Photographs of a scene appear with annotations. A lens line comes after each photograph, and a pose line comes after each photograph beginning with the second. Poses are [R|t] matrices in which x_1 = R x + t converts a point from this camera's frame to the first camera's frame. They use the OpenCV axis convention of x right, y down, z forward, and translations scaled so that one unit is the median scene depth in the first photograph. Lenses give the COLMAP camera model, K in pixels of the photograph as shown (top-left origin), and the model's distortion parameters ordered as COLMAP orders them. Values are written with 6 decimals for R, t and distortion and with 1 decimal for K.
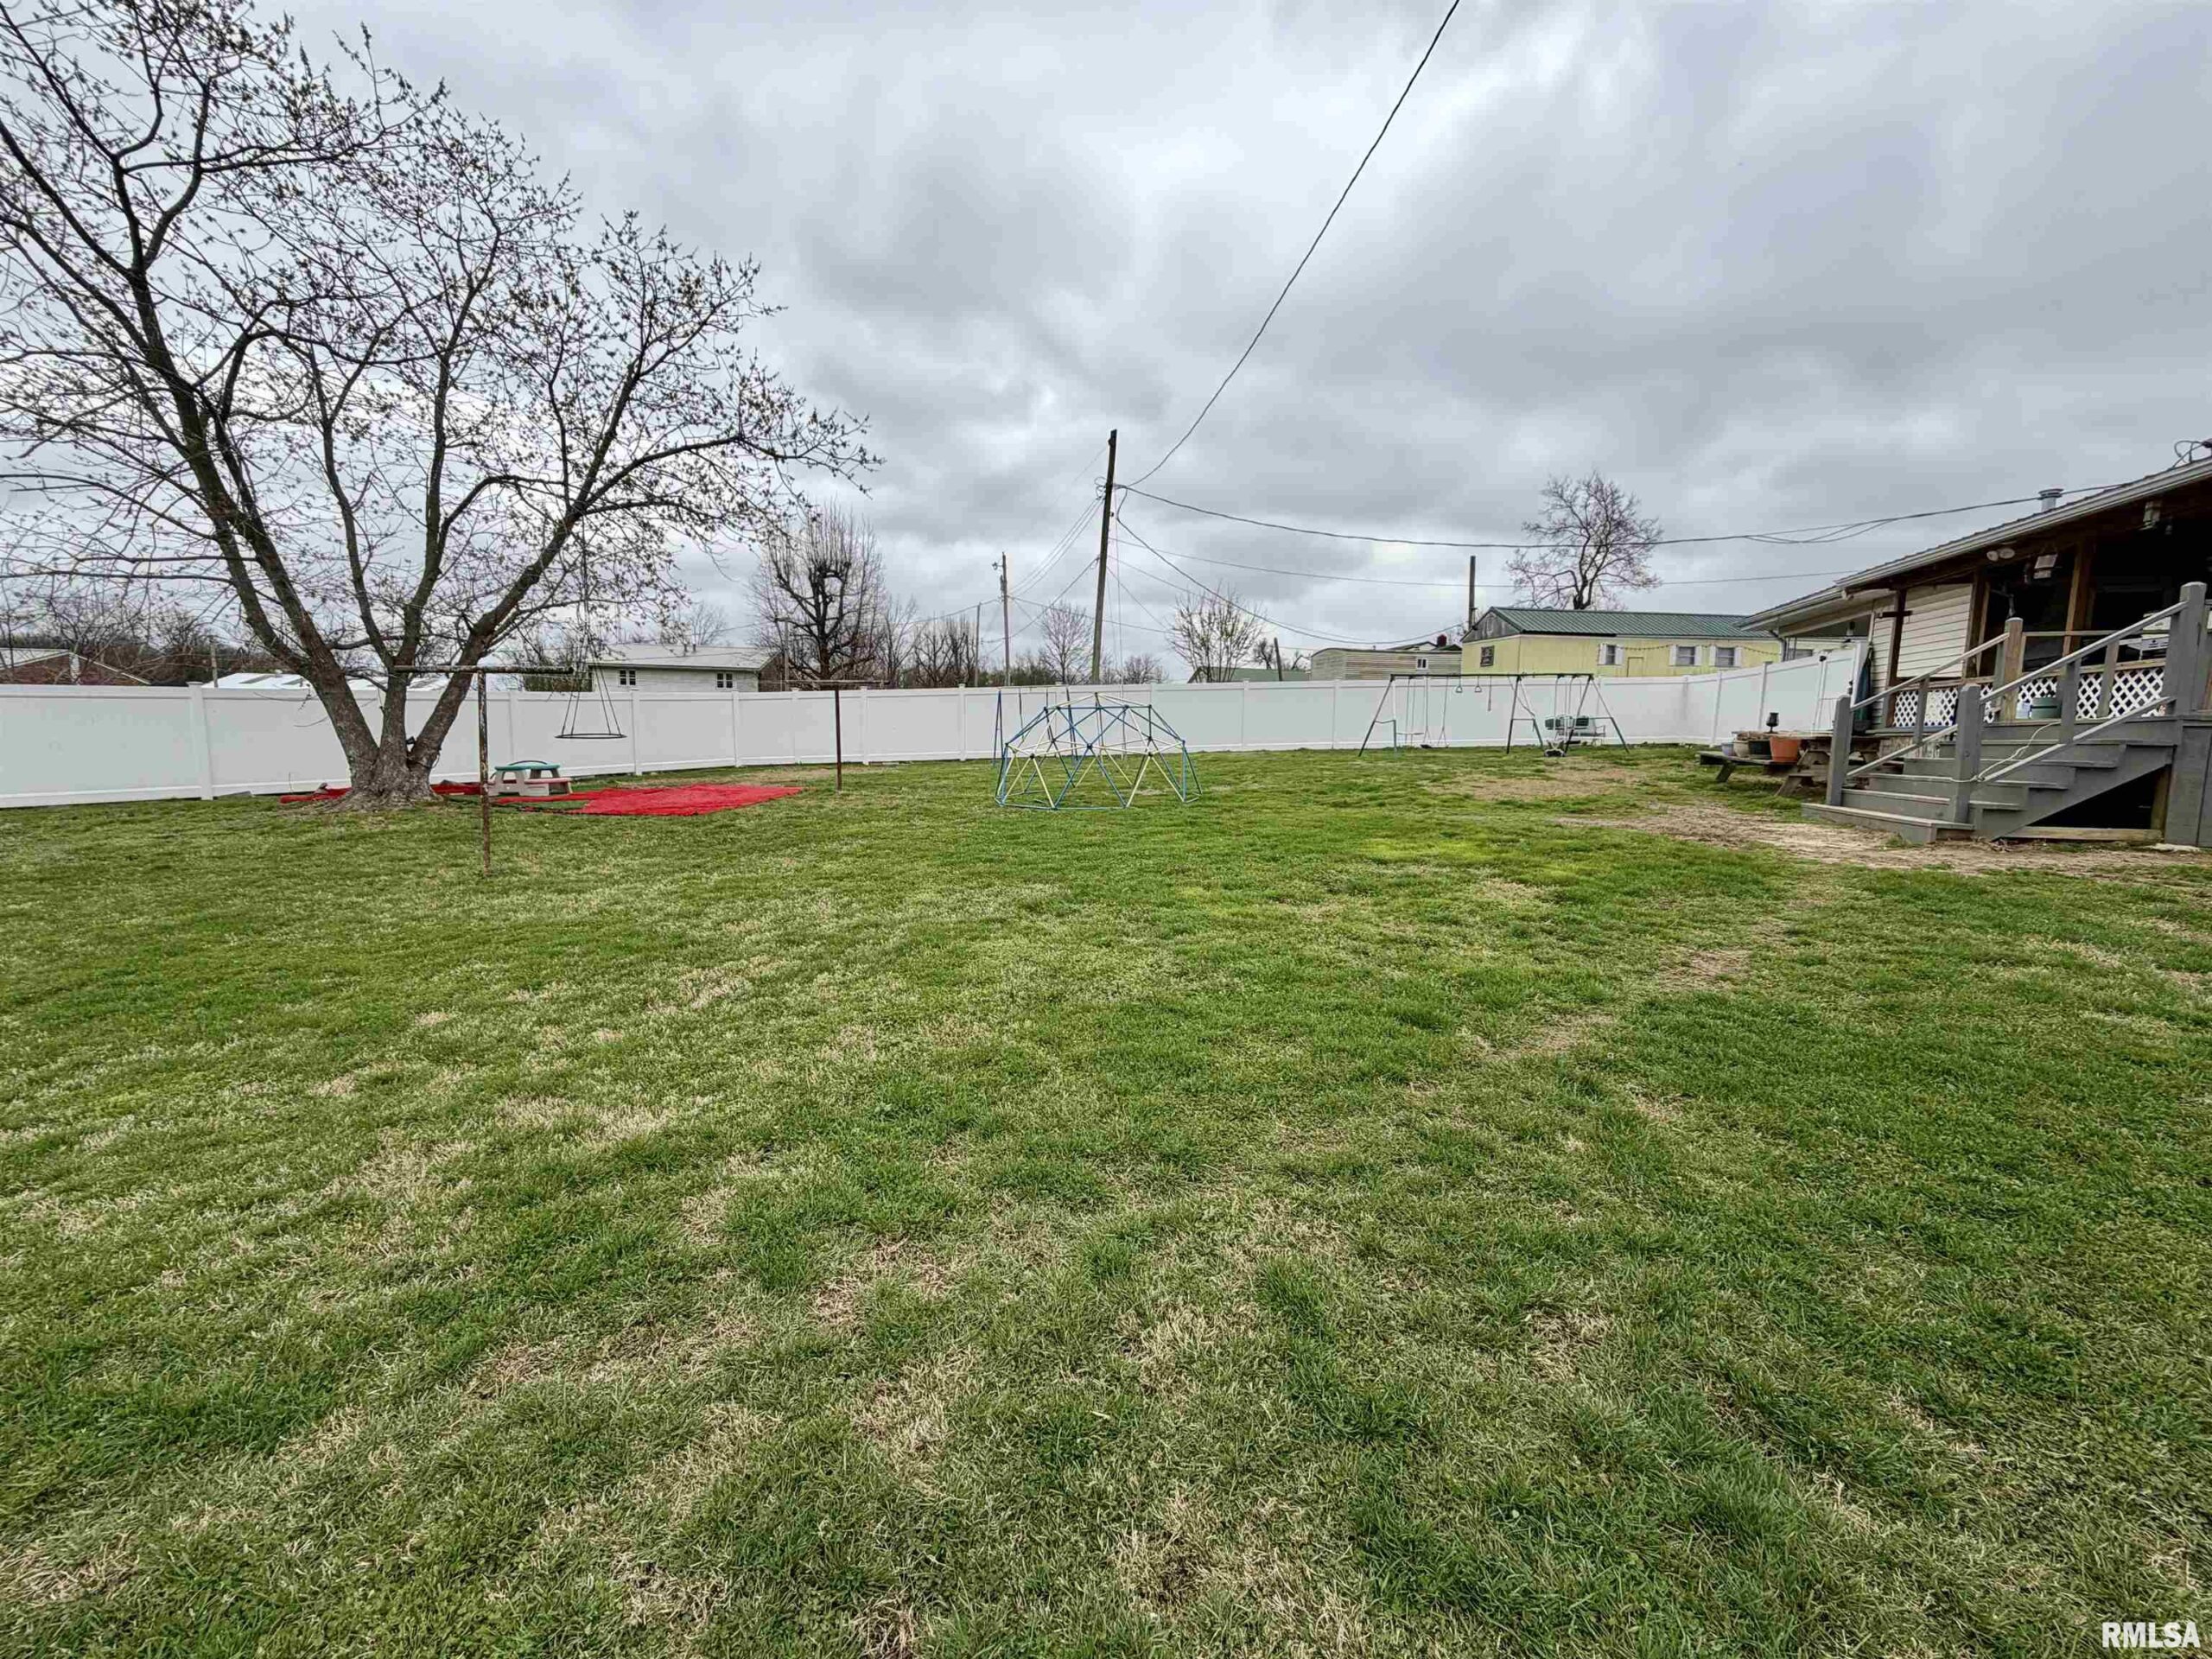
lens RADIAL K [[879.0, 0, 1101.0], [0, 879.0, 839.5], [0, 0, 1]] dist [-0.000061, 0.000542]
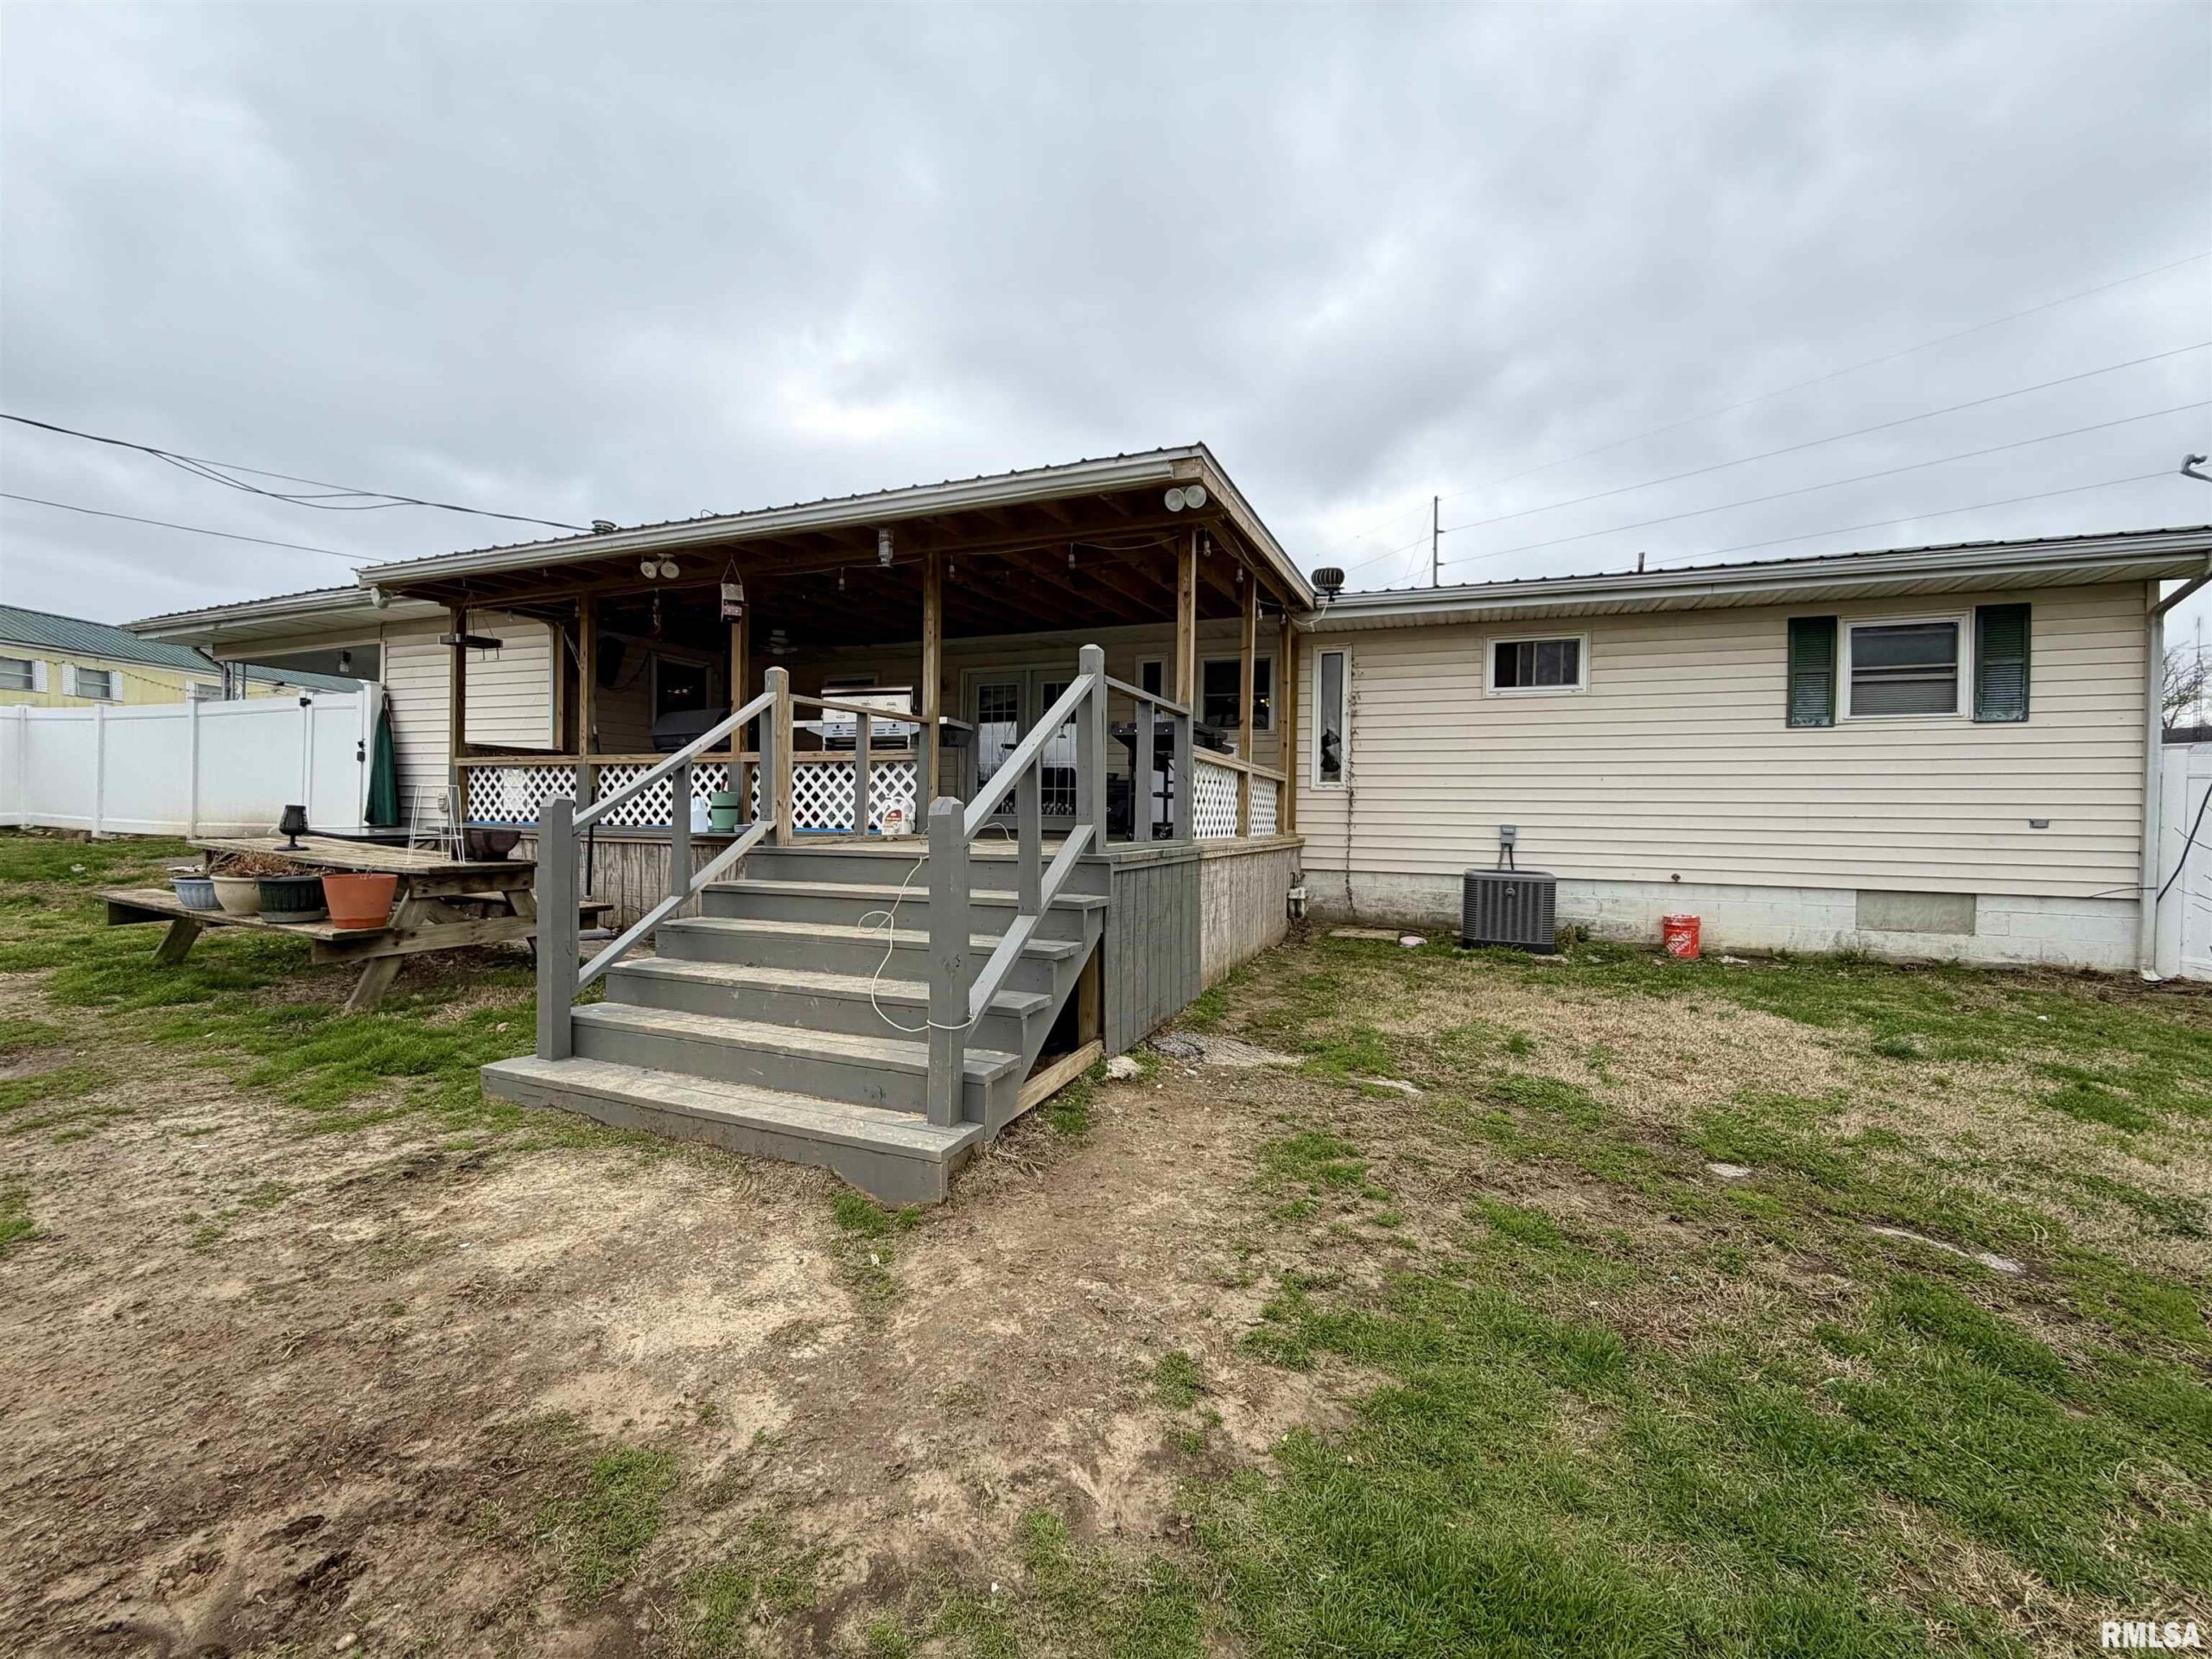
lens RADIAL K [[879.0, 0, 1103.1], [0, 879.0, 828.3], [0, 0, 1]] dist [-0.000061, 0.000542]
pose [[0.101077, -0.028724, 0.994464, 0.335623], [0.100542, 0.994761, 0.018513, -0.094365], [-0.989785, 0.098114, 0.103436, 0.513335]]
